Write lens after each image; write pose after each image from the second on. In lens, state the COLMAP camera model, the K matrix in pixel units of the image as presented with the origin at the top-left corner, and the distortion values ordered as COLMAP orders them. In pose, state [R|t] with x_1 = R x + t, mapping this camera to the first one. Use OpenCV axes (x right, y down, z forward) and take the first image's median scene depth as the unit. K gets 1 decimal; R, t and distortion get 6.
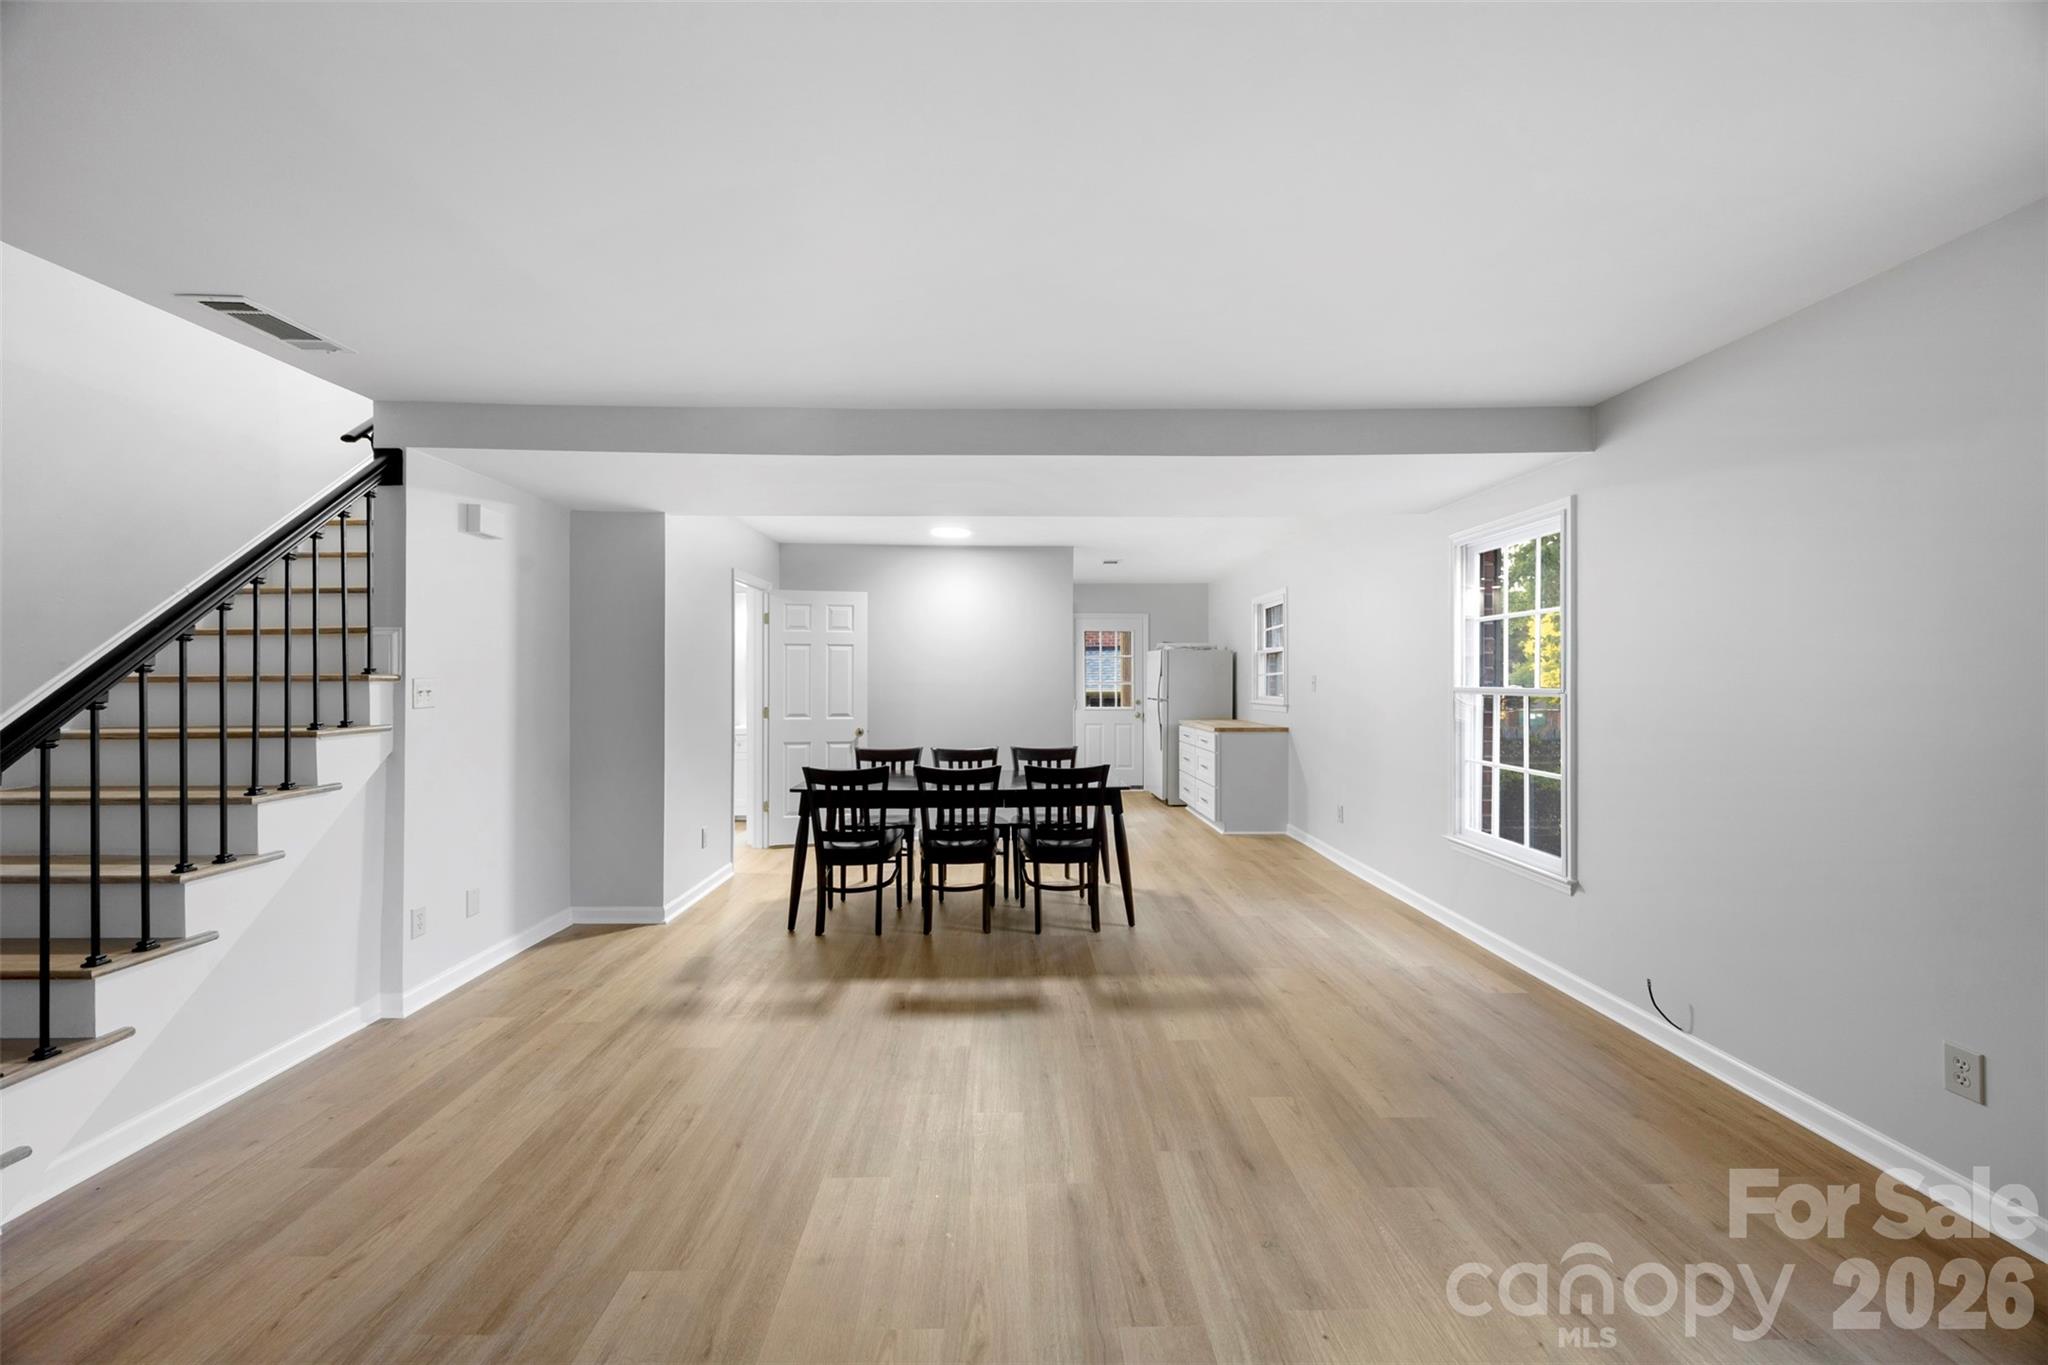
lens RADIAL K [[779.3, 0, 1019.0], [0, 779.3, 680.7], [0, 0, 1]] dist [-0.003059, 0.000323]
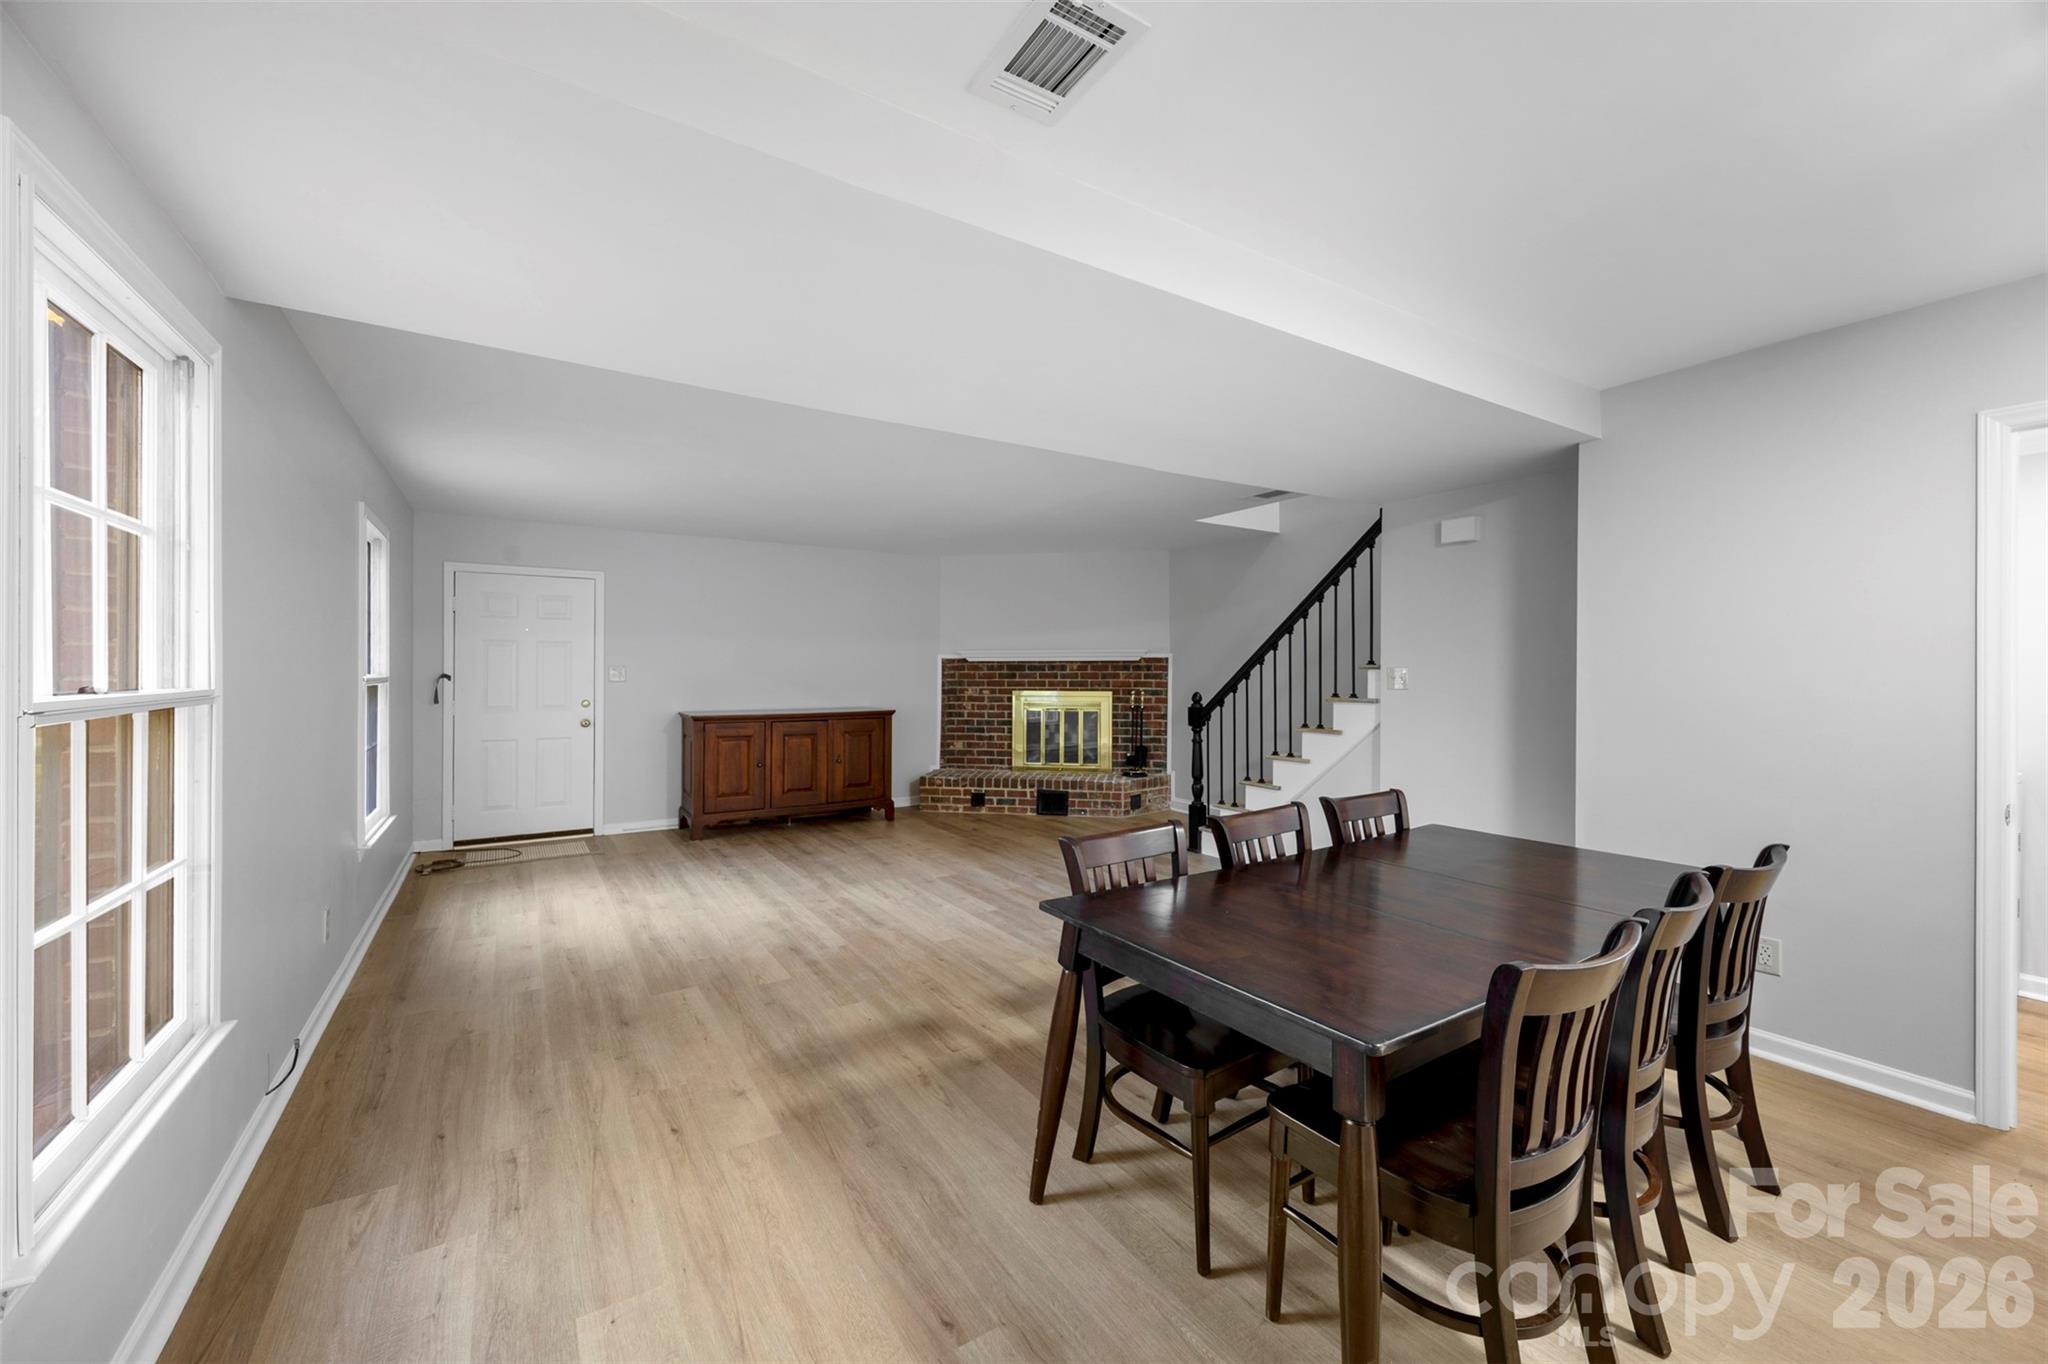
lens RADIAL K [[779.3, 0, 1002.1], [0, 779.3, 665.7], [0, 0, 1]] dist [-0.003059, 0.000323]
pose [[-0.858738, -0.002009, -0.512412, 0.518372], [-0.002309, 0.999997, -0.000052, -0.004241], [0.512410, 0.001138, -0.858740, 1.798491]]
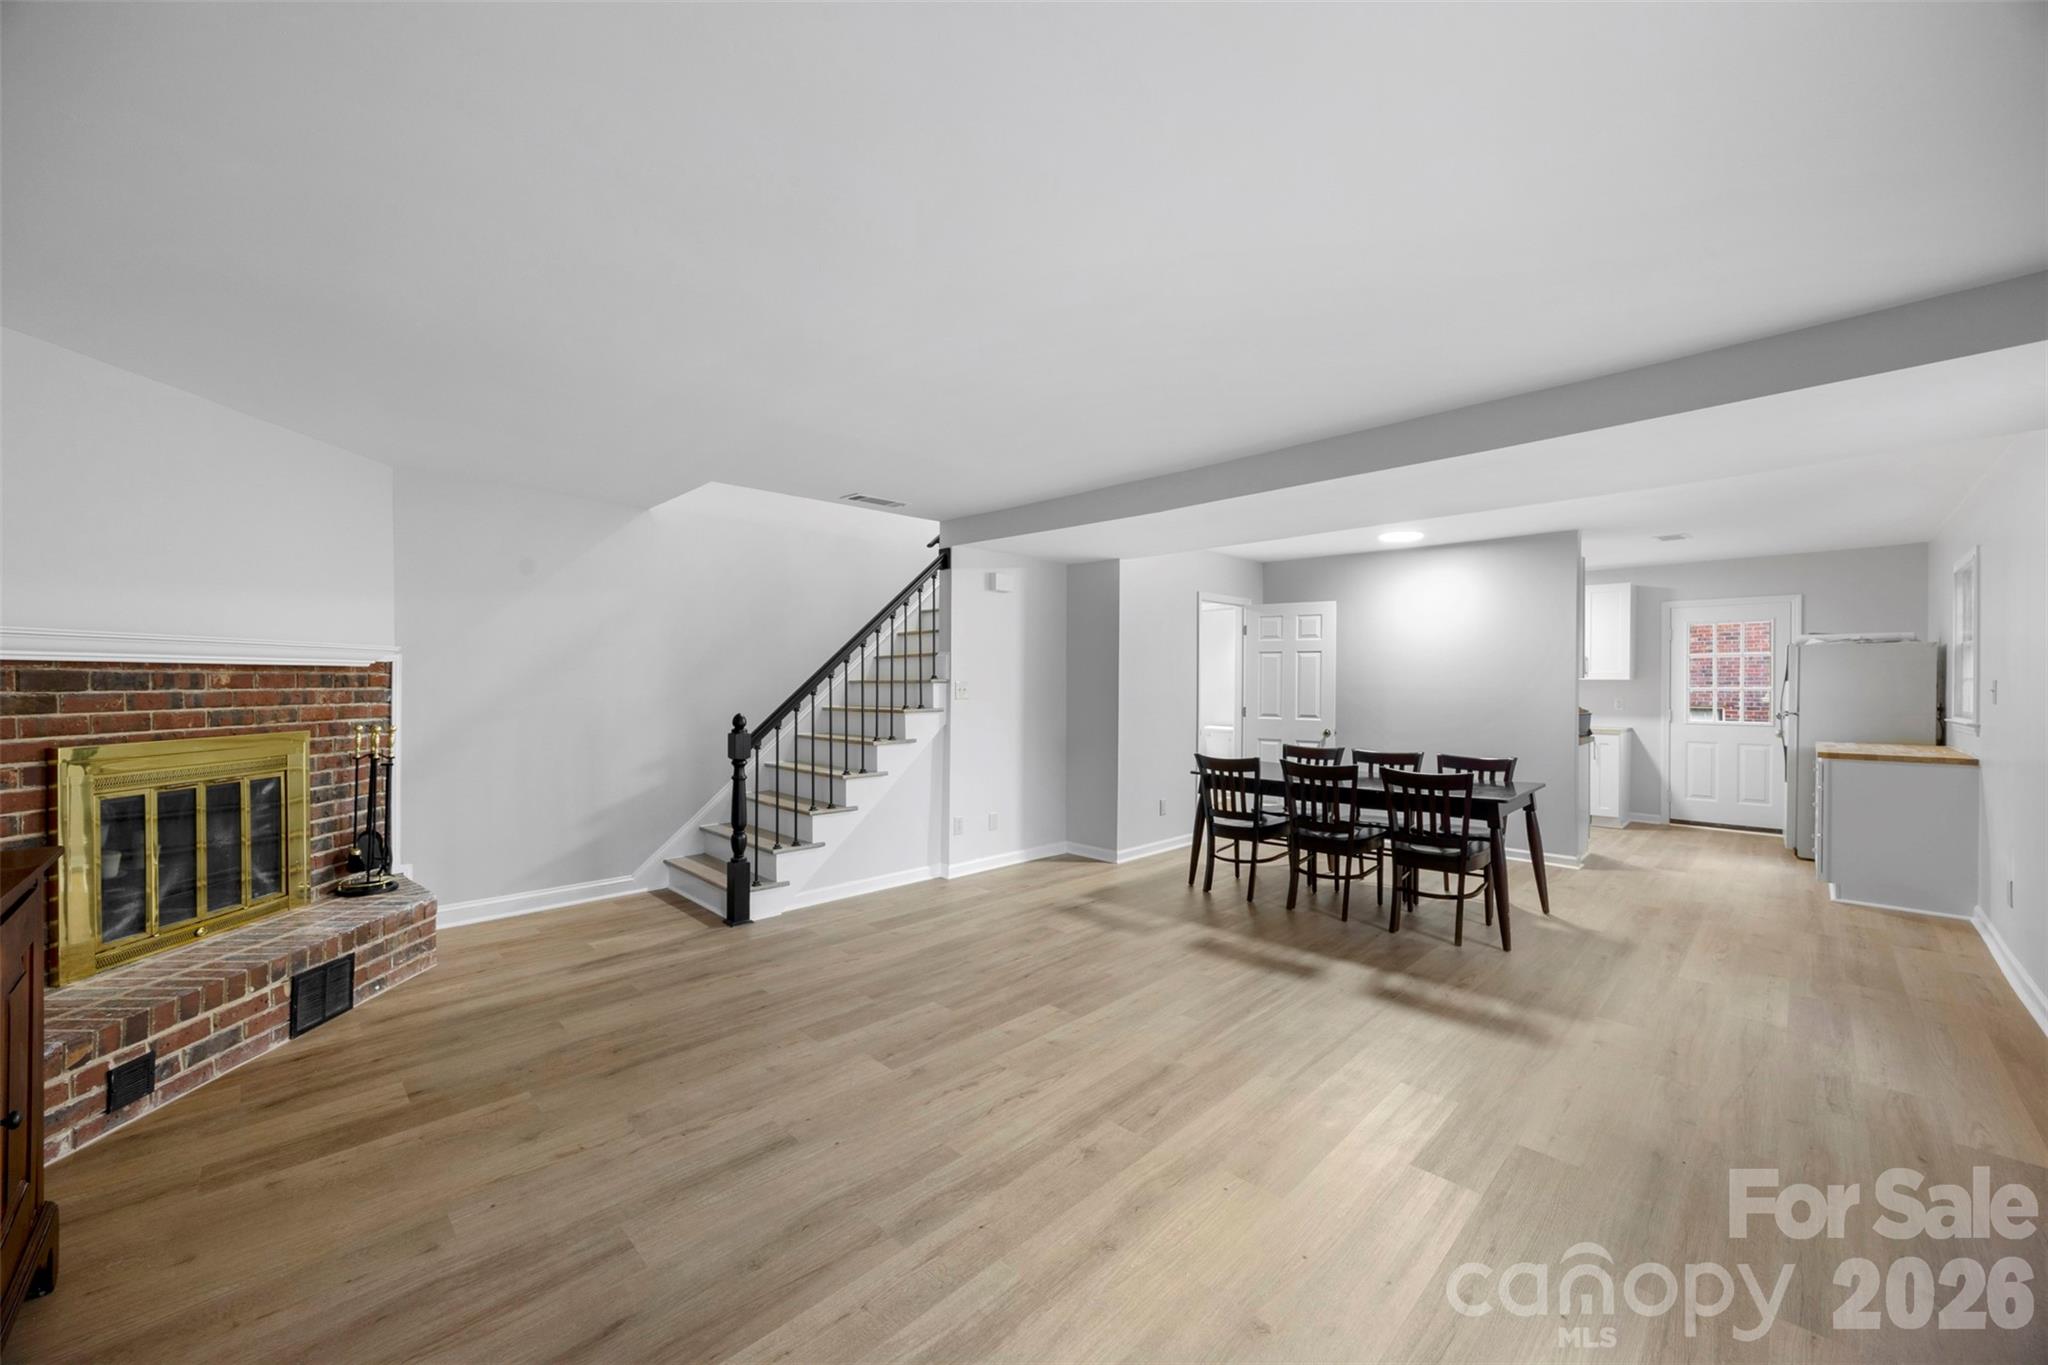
lens RADIAL K [[779.3, 0, 1018.0], [0, 779.3, 690.3], [0, 0, 1]] dist [-0.003059, 0.000323]
pose [[0.688248, 0.009686, -0.725411, 0.534848], [-0.004634, 0.999949, 0.008955, 0.000182], [0.725461, -0.002802, 0.688258, -0.069718]]
